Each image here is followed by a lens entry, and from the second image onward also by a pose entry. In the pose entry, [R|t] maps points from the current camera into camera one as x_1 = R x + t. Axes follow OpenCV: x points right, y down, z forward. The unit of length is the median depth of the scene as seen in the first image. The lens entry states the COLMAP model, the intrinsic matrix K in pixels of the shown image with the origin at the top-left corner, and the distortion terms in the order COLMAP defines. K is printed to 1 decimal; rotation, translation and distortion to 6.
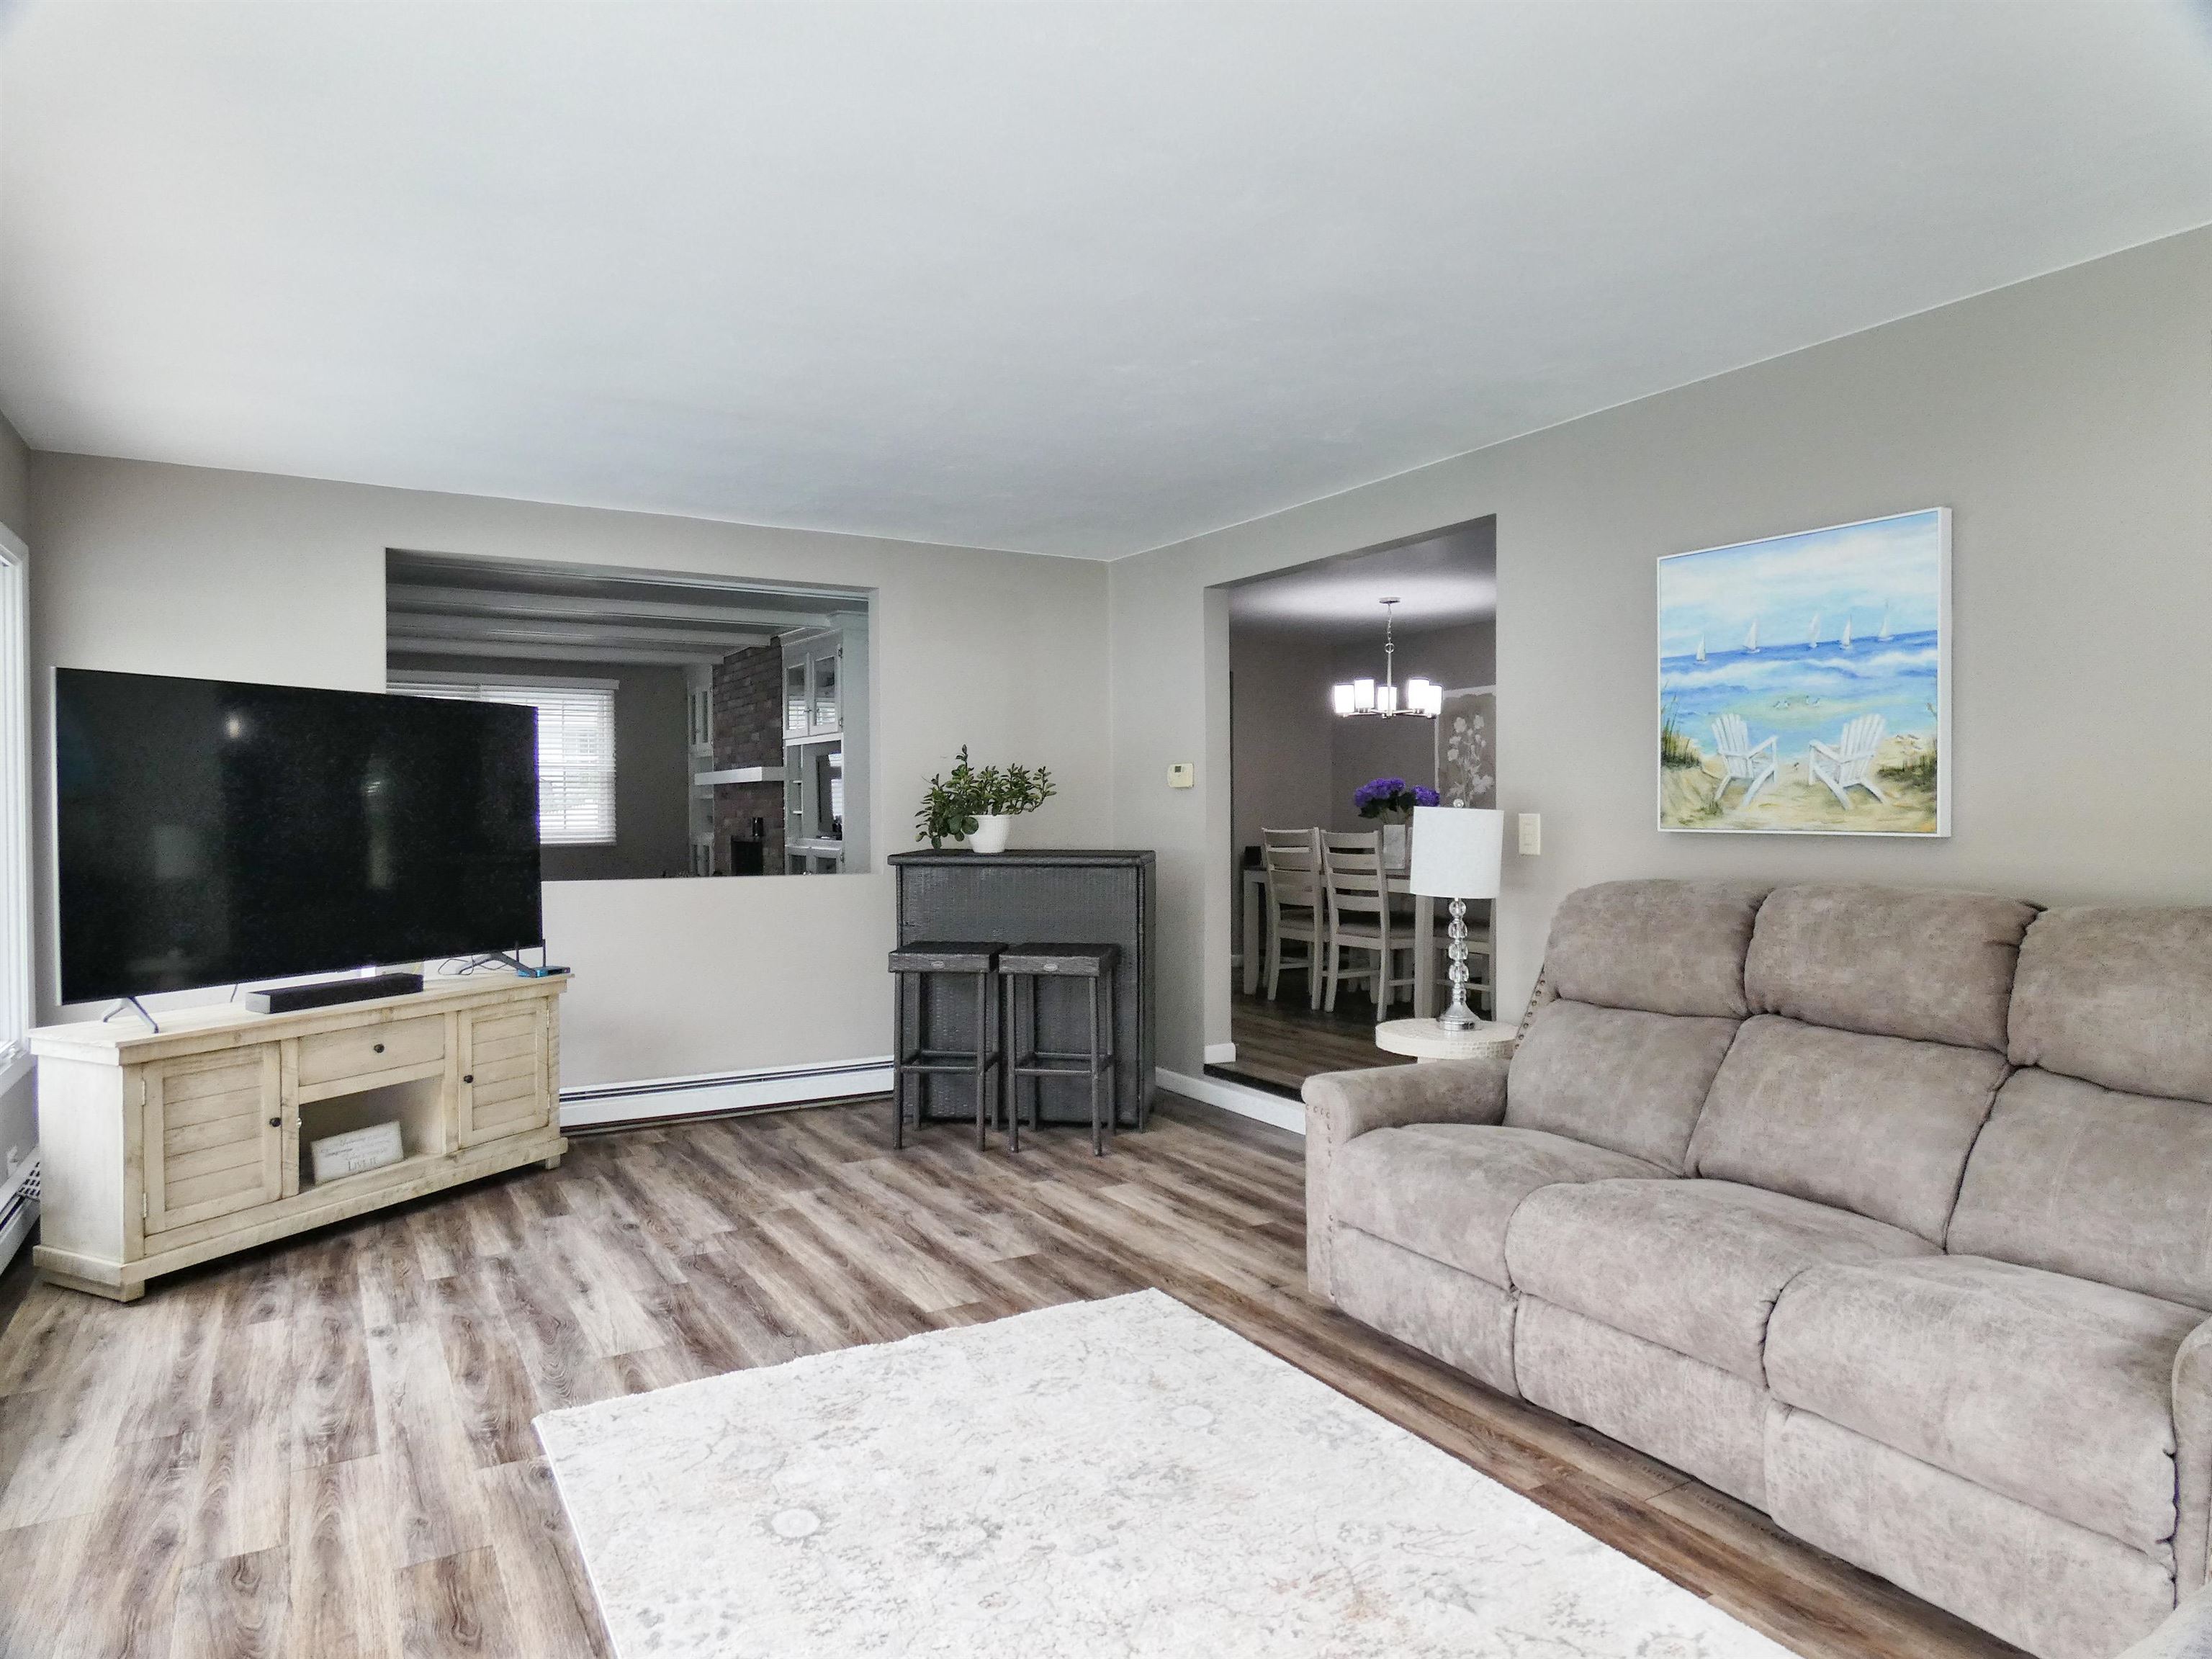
lens RADIAL K [[1350.2, 0, 1106.0], [0, 1350.2, 829.5], [0, 0, 1]] dist [-0.006455, -0.002173]
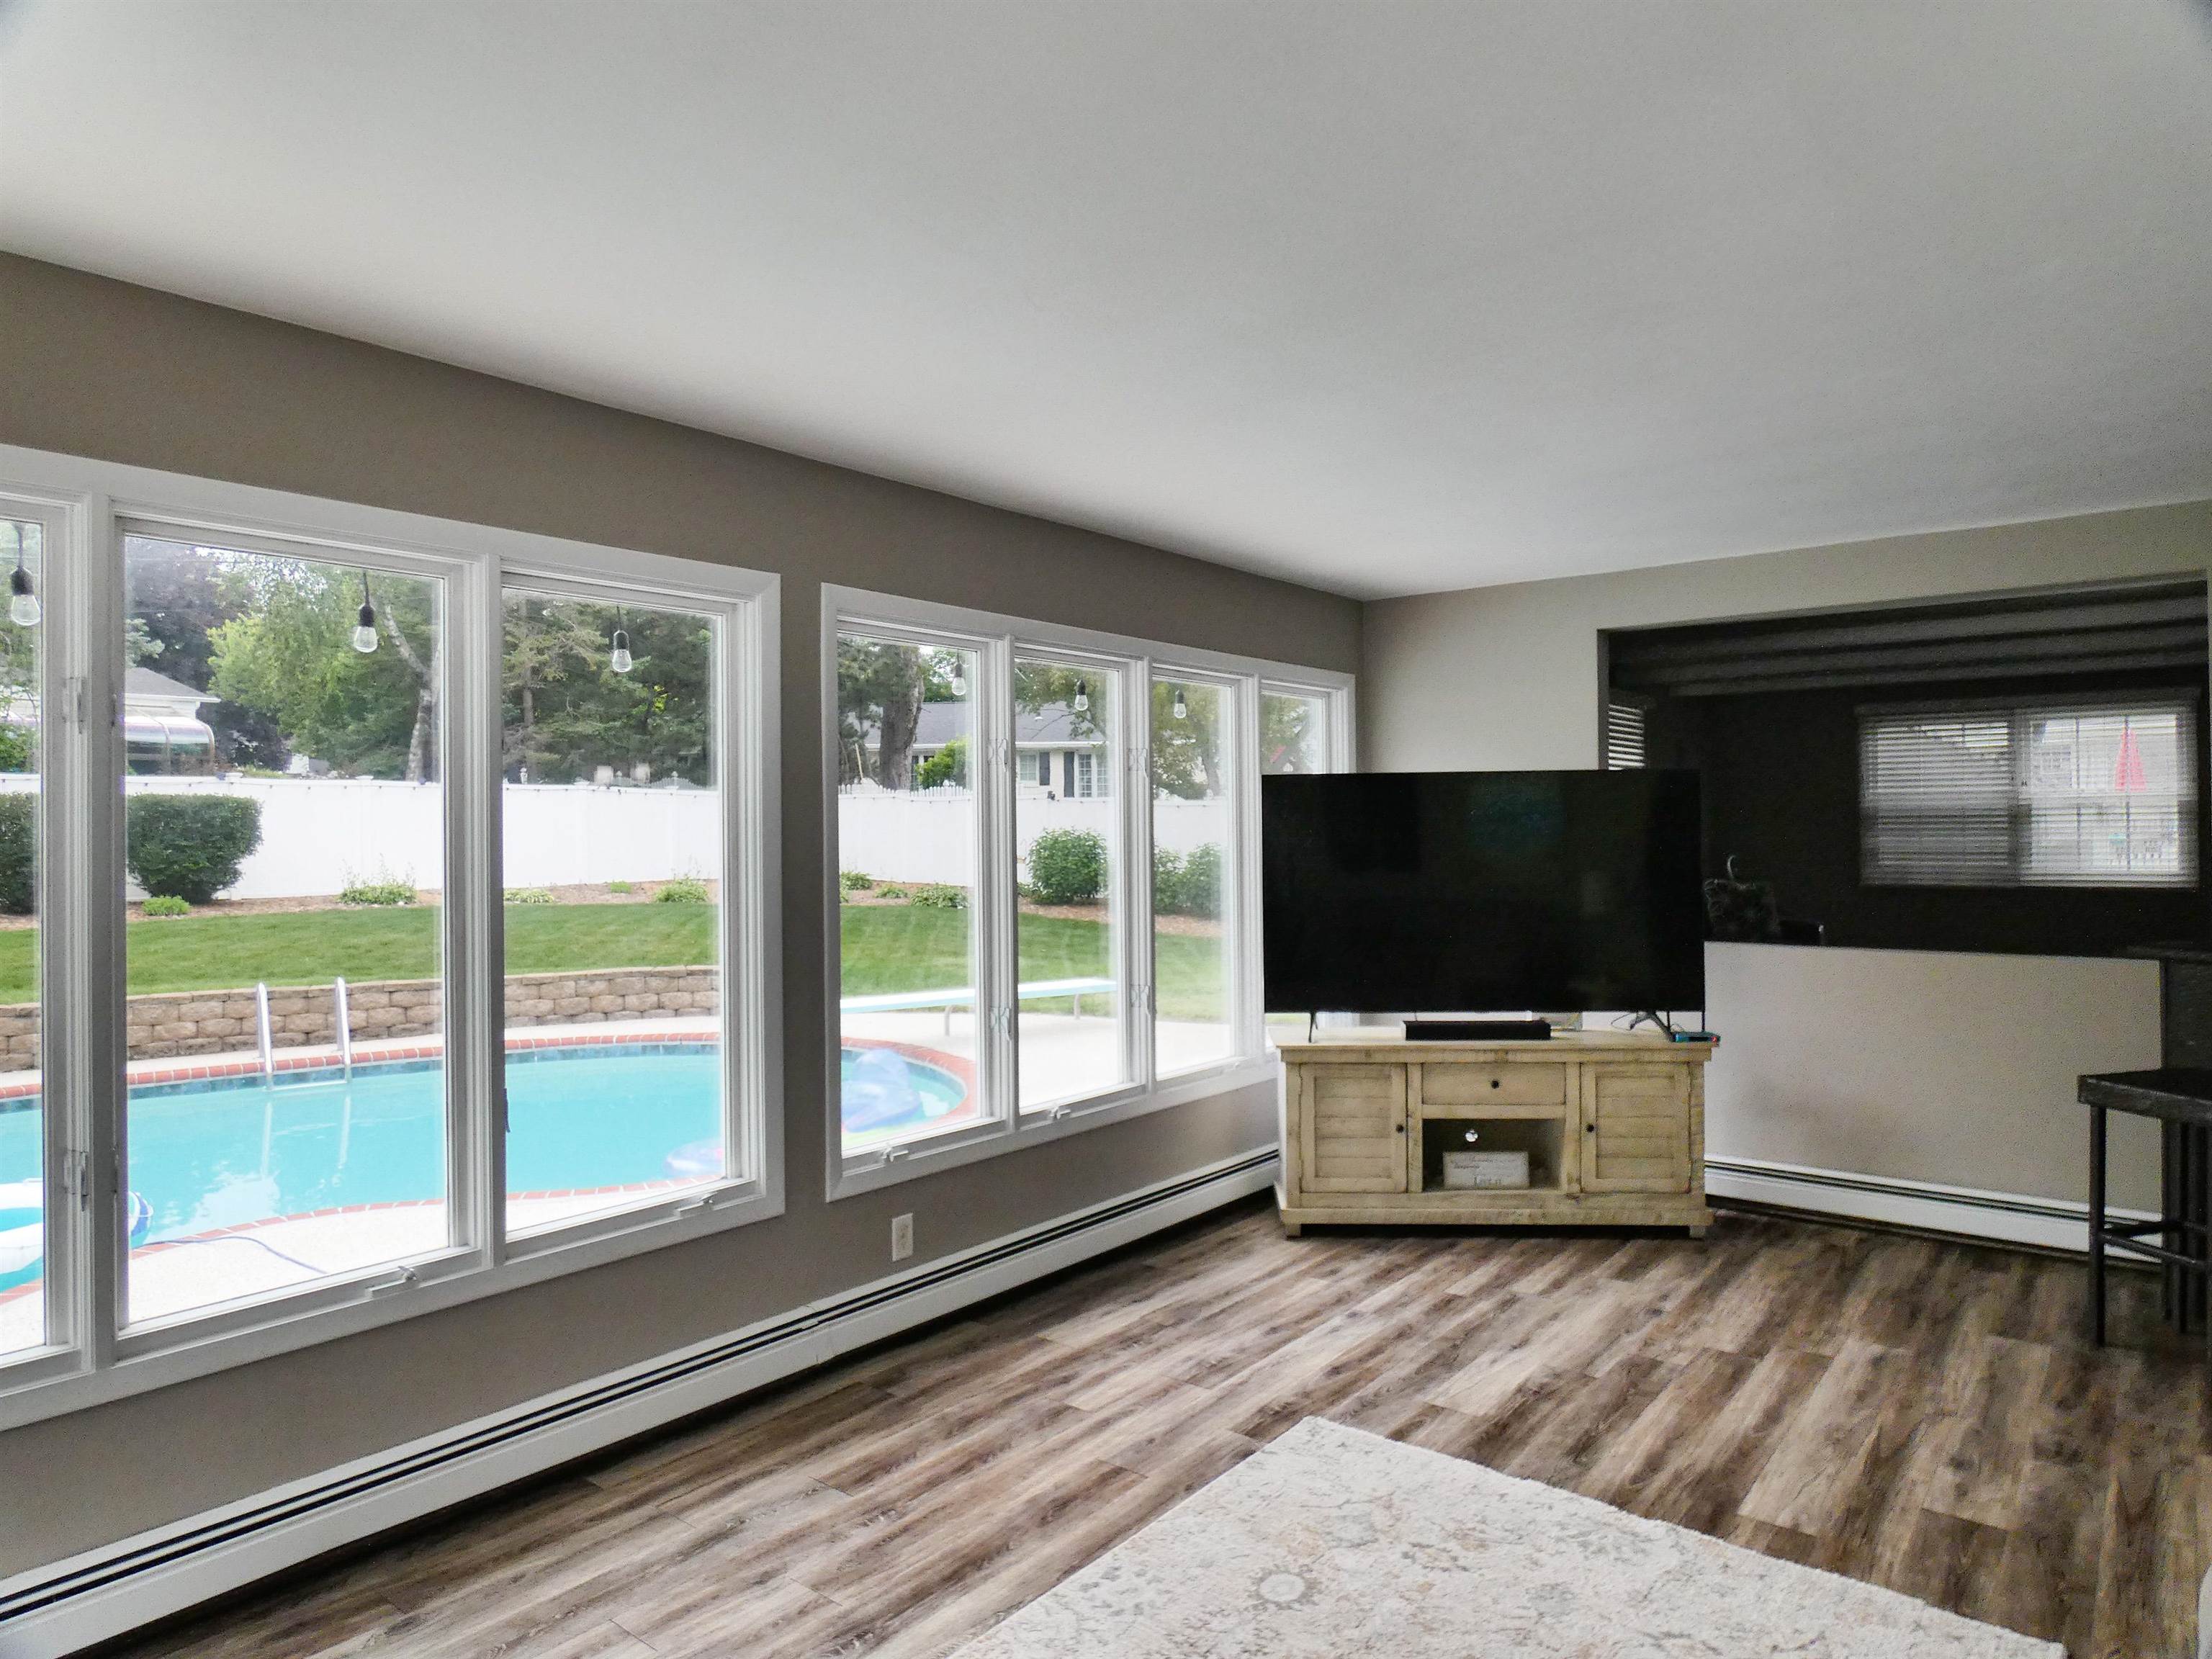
lens RADIAL K [[1350.2, 0, 1106.0], [0, 1350.2, 829.5], [0, 0, 1]] dist [-0.006455, -0.002173]
pose [[0.354771, -0.002501, -0.934950, 0.459993], [-0.006130, 0.999969, -0.005001, -0.051284], [0.934933, 0.007506, 0.354745, 0.310383]]
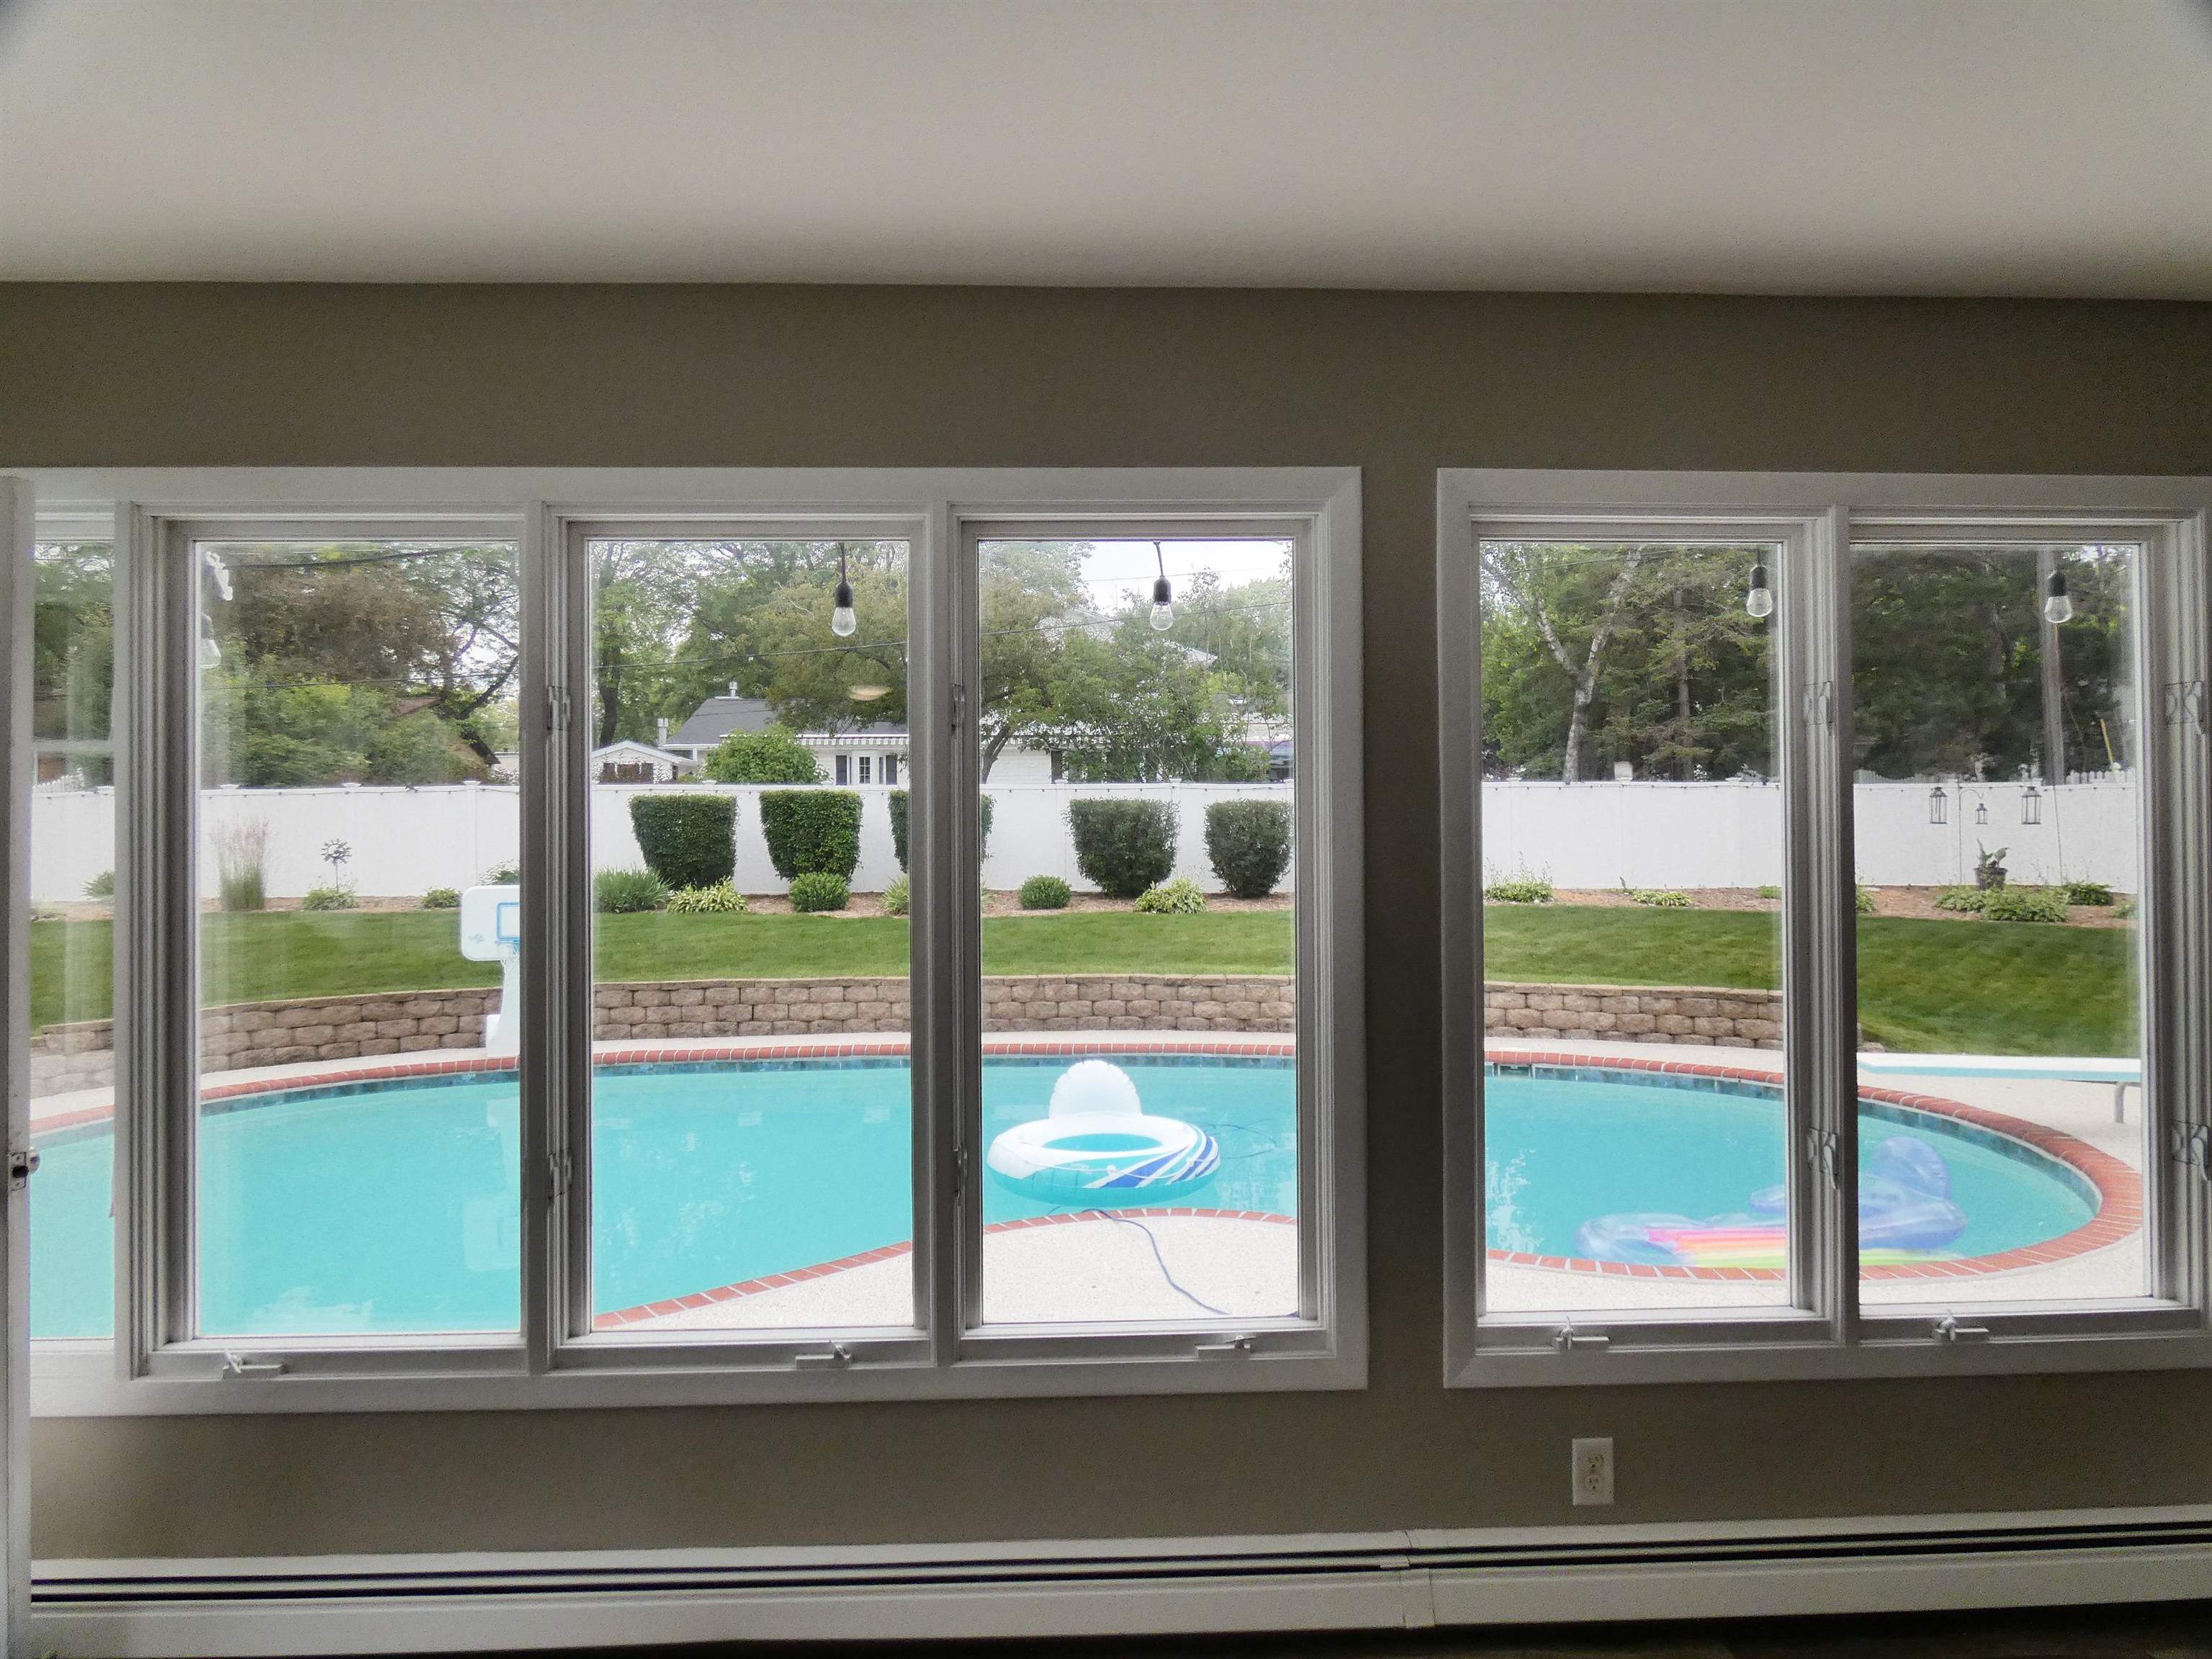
lens RADIAL K [[1350.2, 0, 1106.0], [0, 1350.2, 829.5], [0, 0, 1]] dist [-0.006455, -0.002173]
pose [[-0.474813, -0.001205, -0.880086, 0.133693], [-0.004828, 0.999988, 0.001235, -0.057485], [0.880073, 0.004835, -0.474813, 0.633427]]
